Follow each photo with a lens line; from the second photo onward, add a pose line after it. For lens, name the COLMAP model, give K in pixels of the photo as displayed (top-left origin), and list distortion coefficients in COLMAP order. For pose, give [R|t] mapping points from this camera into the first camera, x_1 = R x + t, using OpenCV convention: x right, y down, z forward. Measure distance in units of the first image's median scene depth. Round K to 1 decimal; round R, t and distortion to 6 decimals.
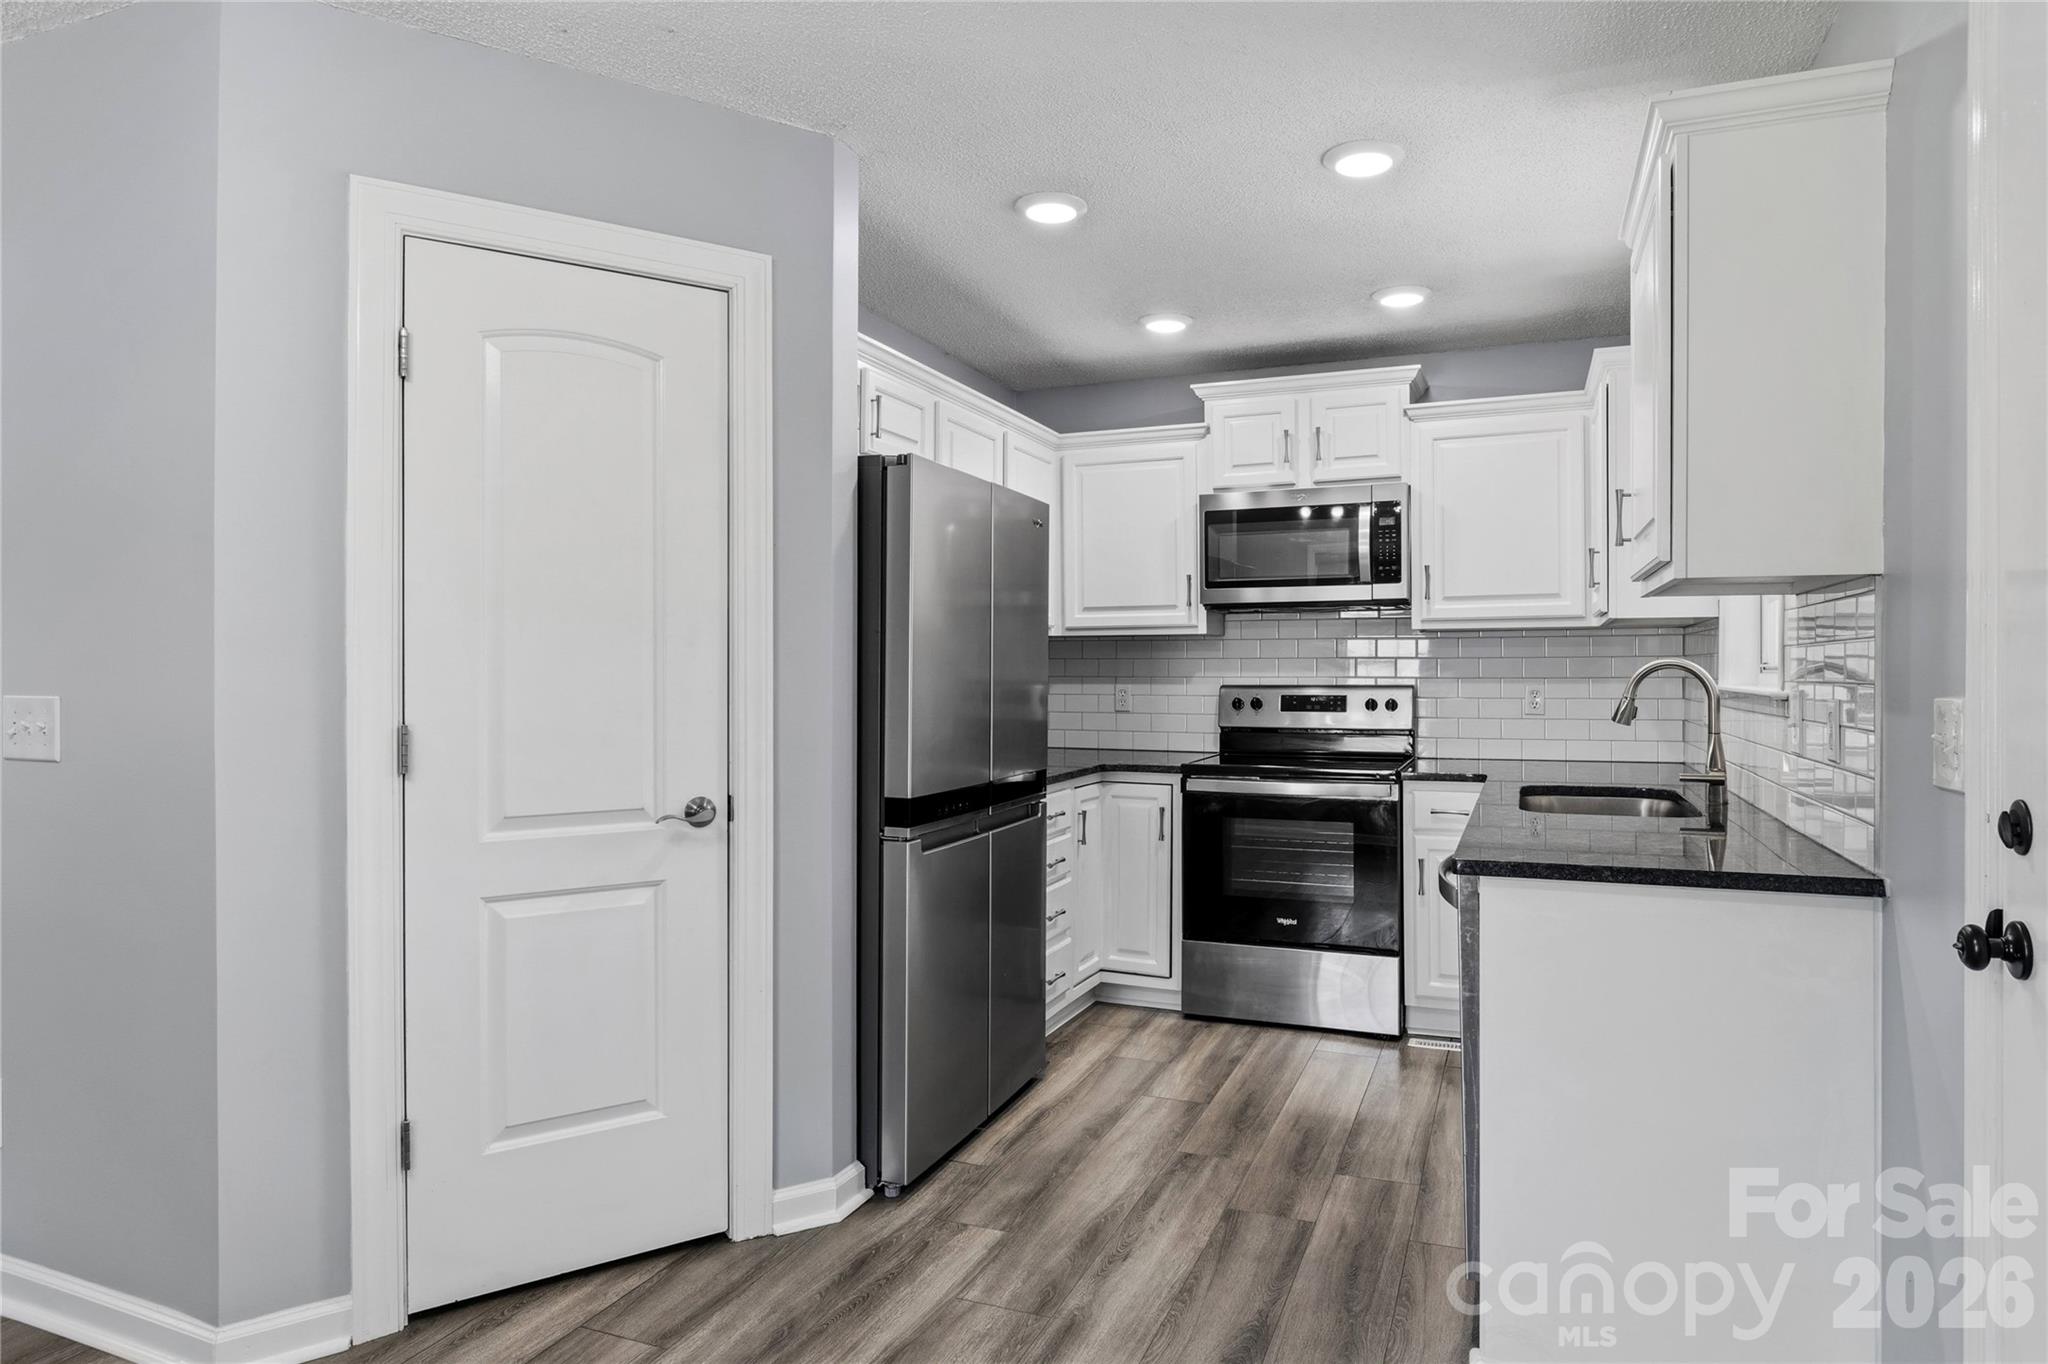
lens RADIAL K [[1127.3, 0, 1035.8], [0, 1127.3, 733.2], [0, 0, 1]] dist [-0.005837, -0.000928]
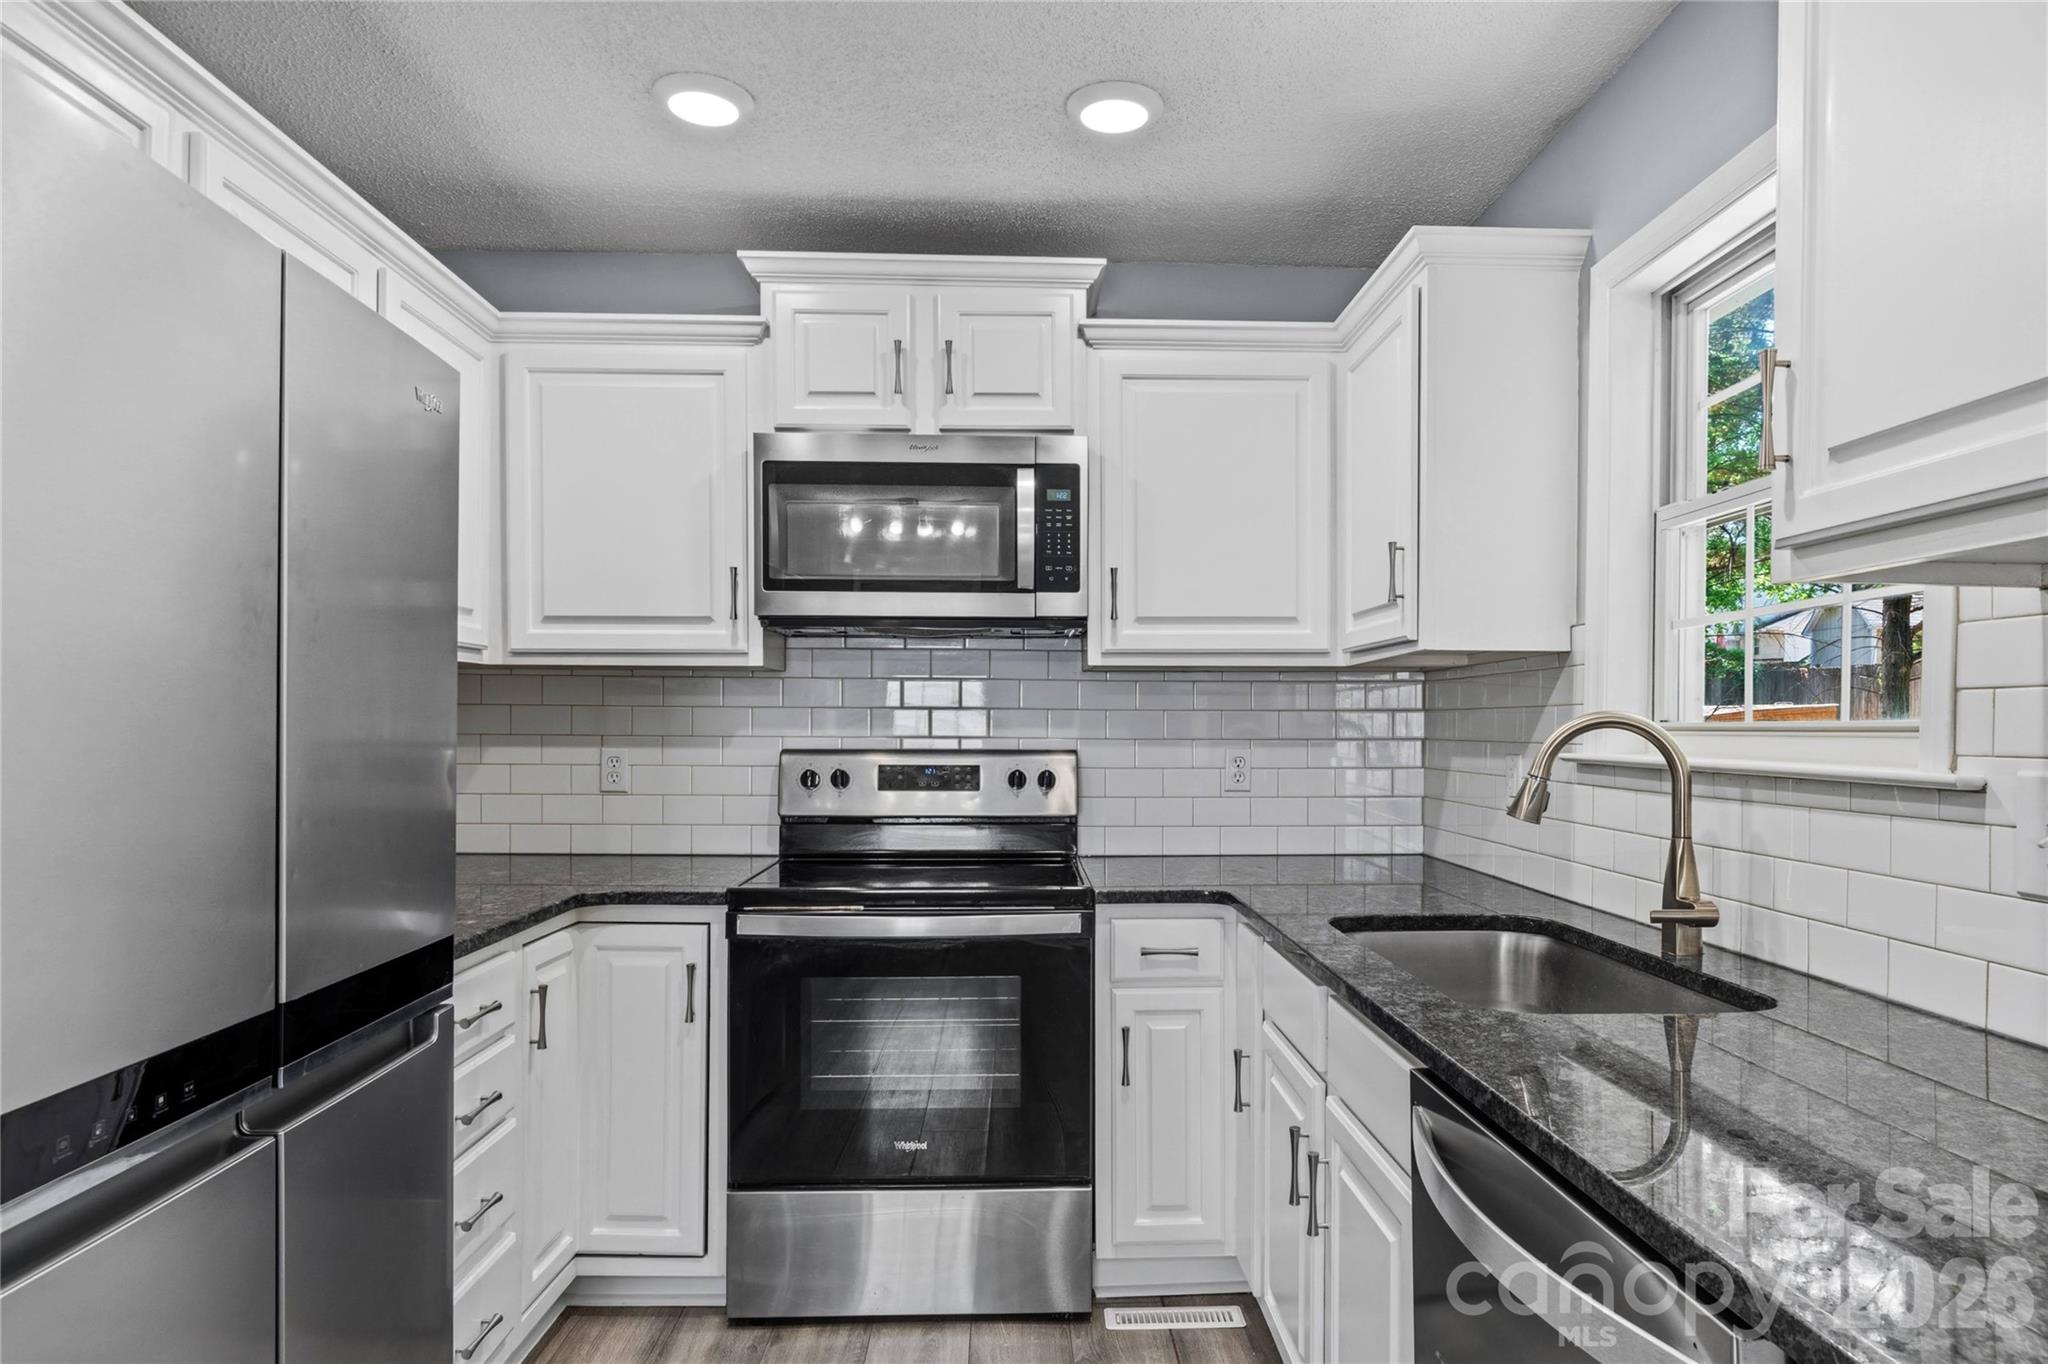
lens RADIAL K [[1127.3, 0, 1035.8], [0, 1127.3, 733.2], [0, 0, 1]] dist [-0.005837, -0.000928]
pose [[0.902003, 0.002699, 0.431722, 0.022692], [0.017886, 0.998888, -0.043614, -0.023668], [-0.431360, 0.047062, 0.900952, 0.404443]]
